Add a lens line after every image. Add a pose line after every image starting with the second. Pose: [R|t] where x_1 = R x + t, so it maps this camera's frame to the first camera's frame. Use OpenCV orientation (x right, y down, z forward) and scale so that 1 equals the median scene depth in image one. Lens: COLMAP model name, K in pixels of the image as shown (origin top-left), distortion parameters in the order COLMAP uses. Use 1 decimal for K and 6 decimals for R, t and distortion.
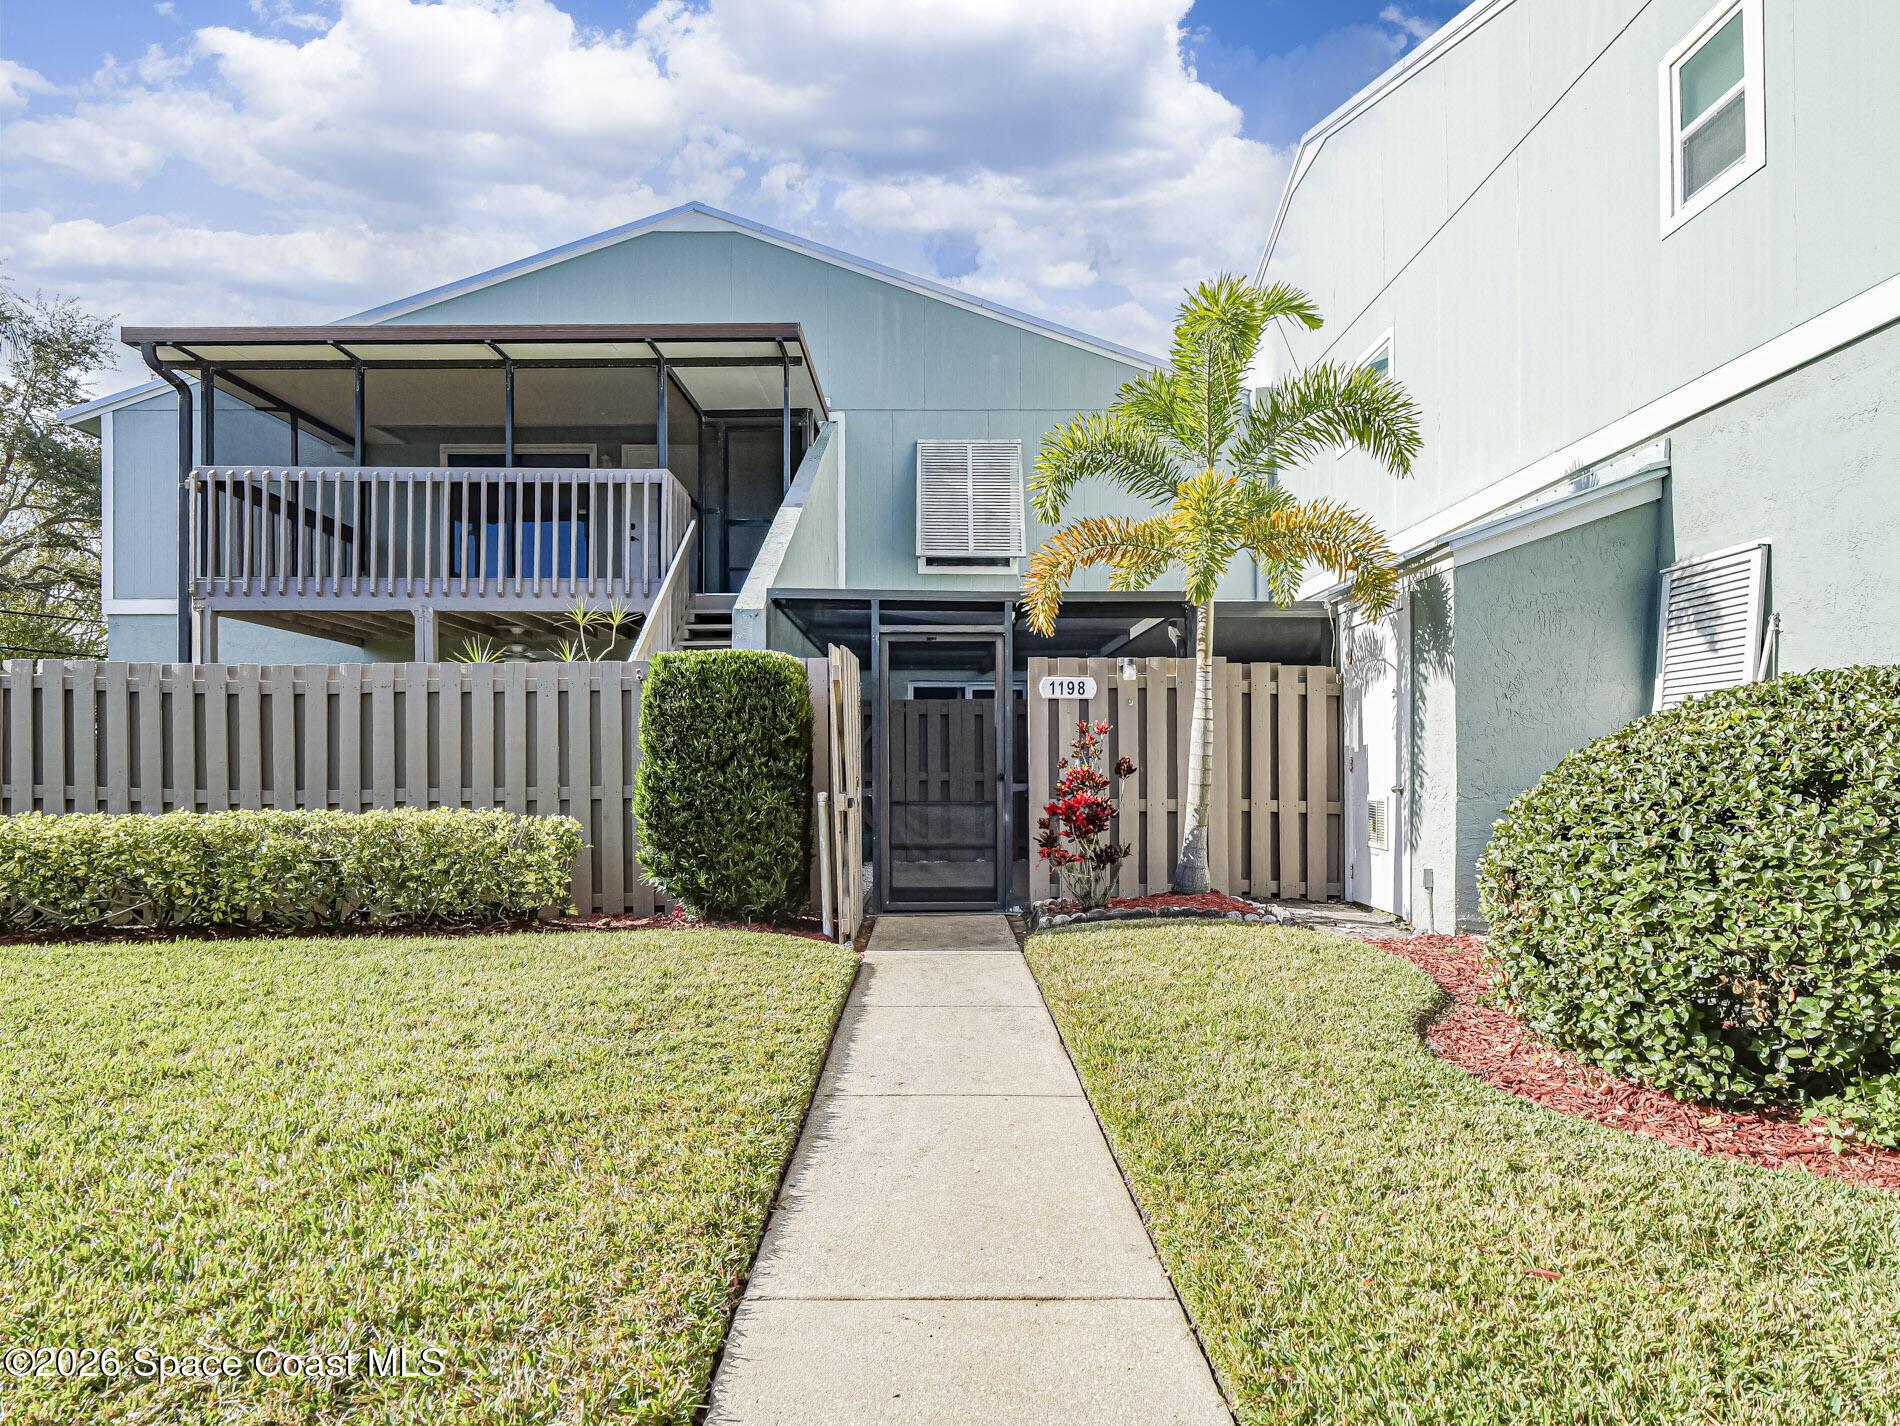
lens RADIAL K [[999.2, 0, 946.5], [0, 999.2, 792.1], [0, 0, 1]] dist [-0.005449, -0.001337]
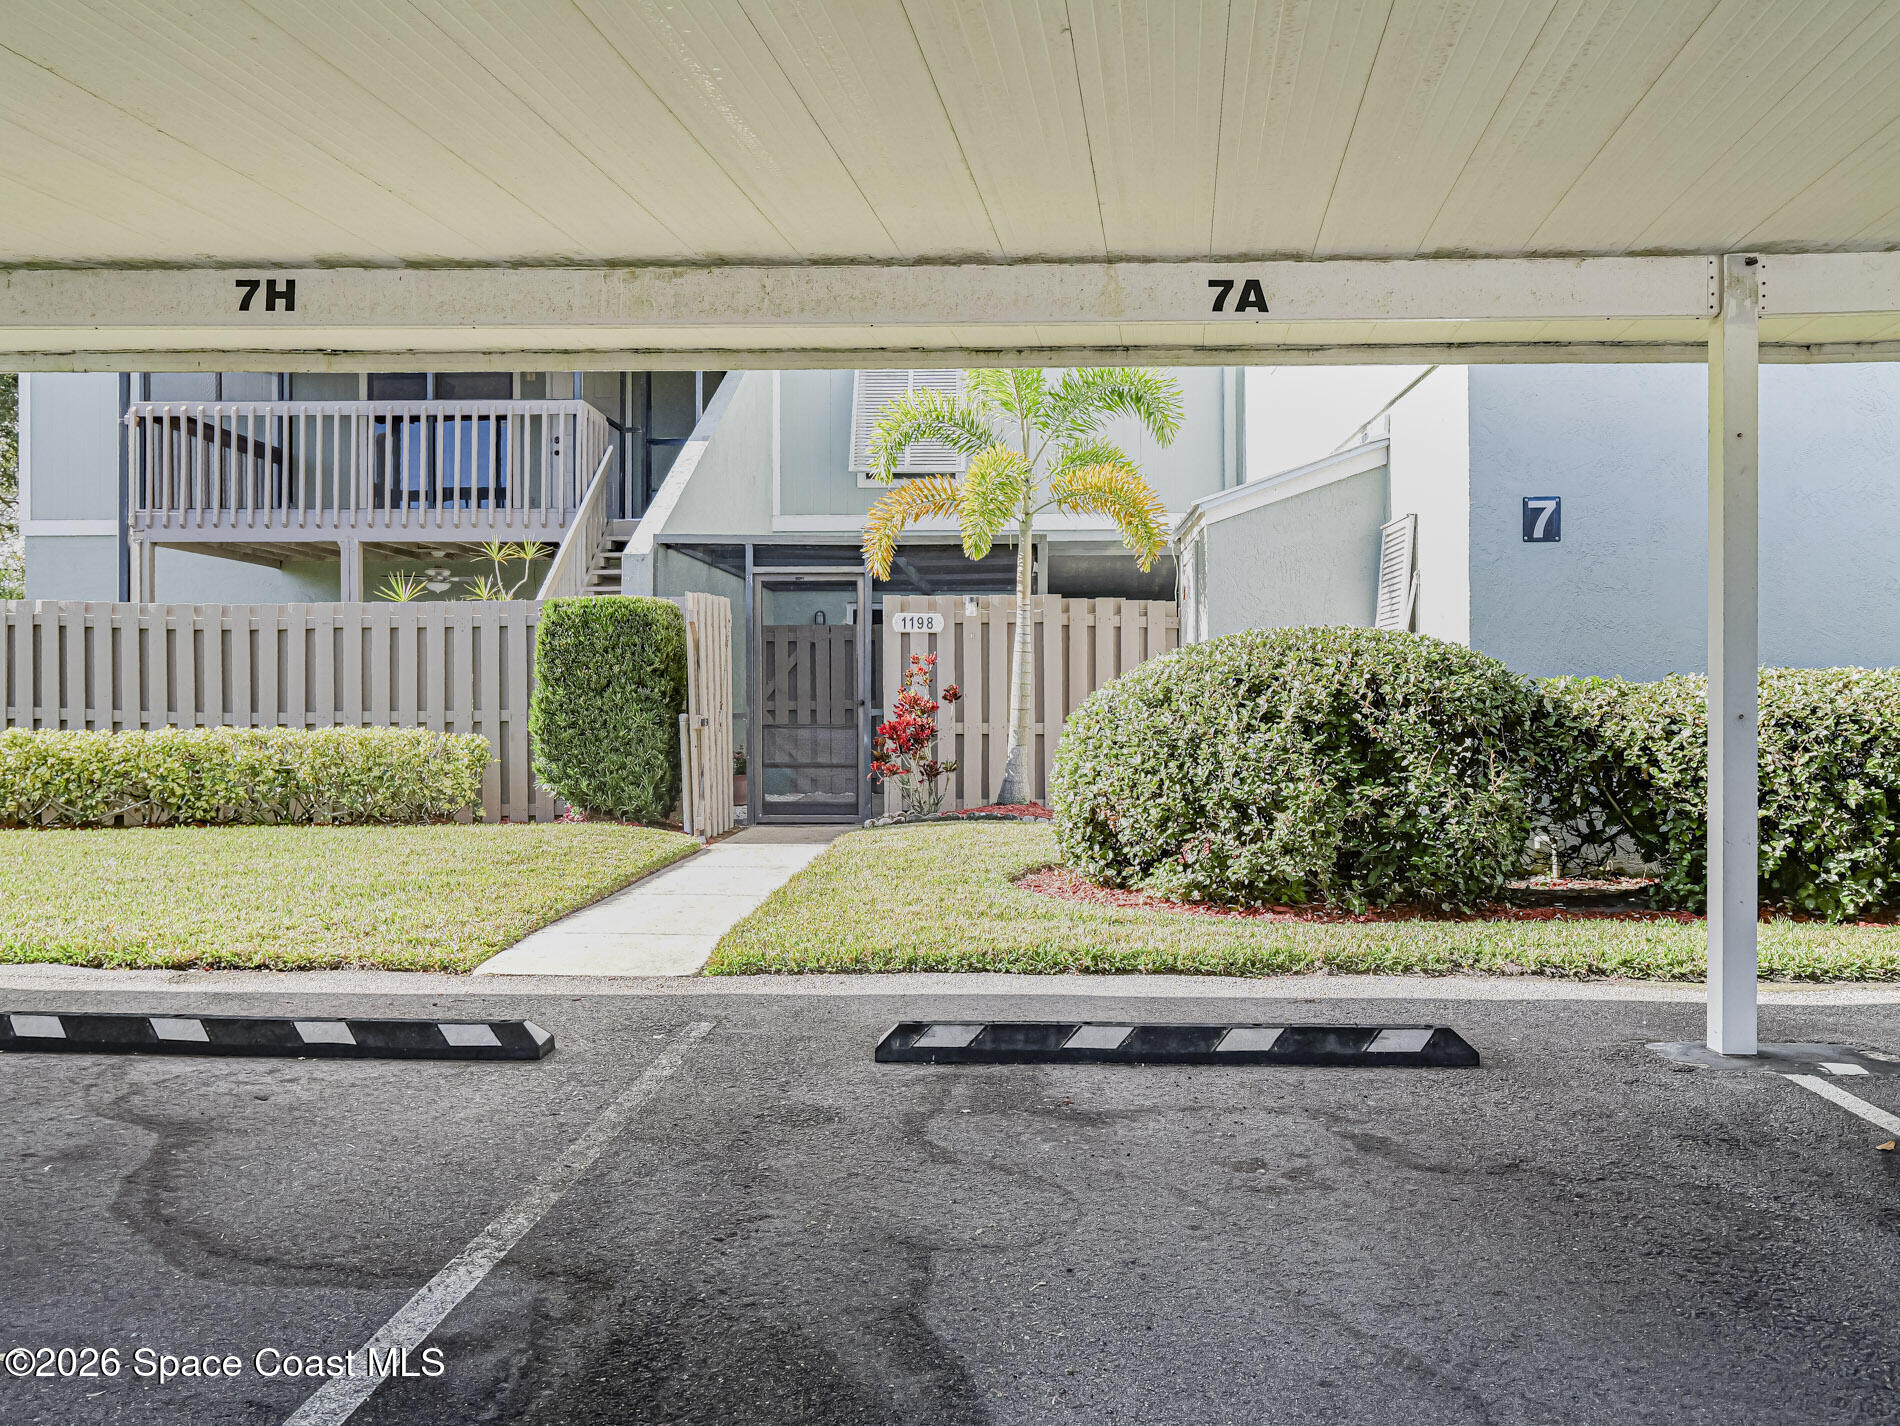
lens RADIAL K [[1467.8, 0, 945.9], [0, 1467.8, 747.1], [0, 0, 1]] dist [-0.002426, 0.001731]
pose [[0.997220, 0.004425, -0.074387, 0.305493], [-0.003852, 0.999962, 0.007835, 0.023549], [0.074419, -0.007527, 0.997199, -0.700317]]
